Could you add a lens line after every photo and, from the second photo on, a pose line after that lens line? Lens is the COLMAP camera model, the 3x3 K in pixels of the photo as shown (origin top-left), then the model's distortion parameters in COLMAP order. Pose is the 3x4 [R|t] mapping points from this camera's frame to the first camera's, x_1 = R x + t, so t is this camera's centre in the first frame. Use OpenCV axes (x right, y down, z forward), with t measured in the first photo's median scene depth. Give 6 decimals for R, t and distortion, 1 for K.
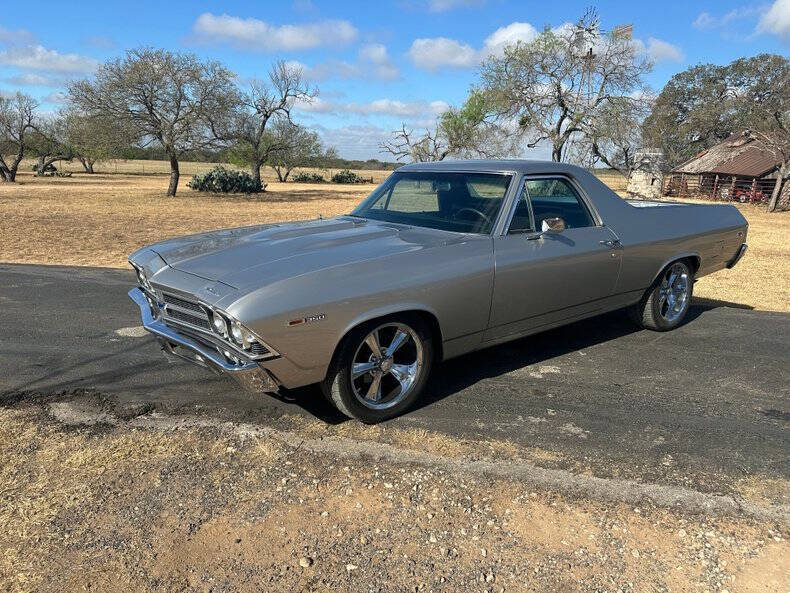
lens RADIAL K [[559.3, 0, 387.6], [0, 559.3, 295.5], [0, 0, 1]] dist [0.027679, -0.038391]
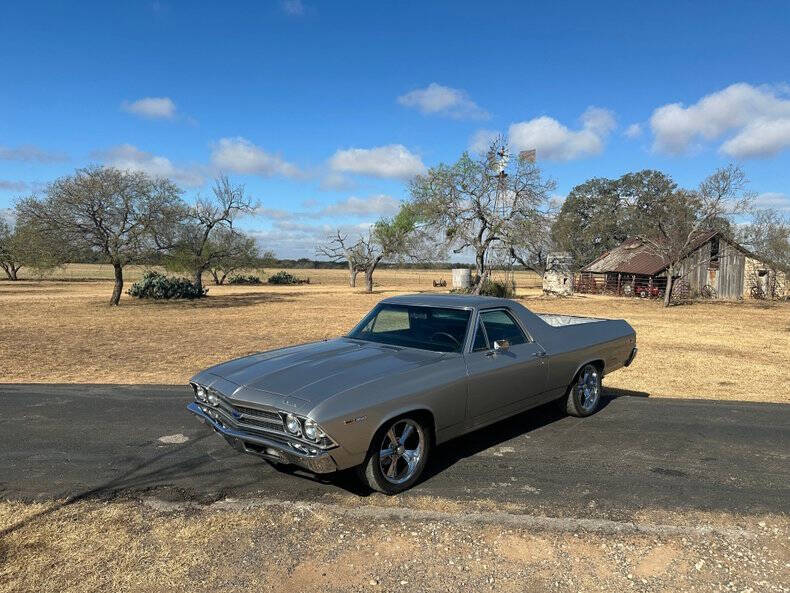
lens RADIAL K [[559.3, 0, 392.1], [0, 559.3, 291.8], [0, 0, 1]] dist [0.027679, -0.038391]
pose [[0.991007, -0.019888, 0.132322, -0.139712], [0.042934, 0.983867, -0.173672, -0.018425], [-0.126733, 0.177791, 0.975873, -0.317657]]
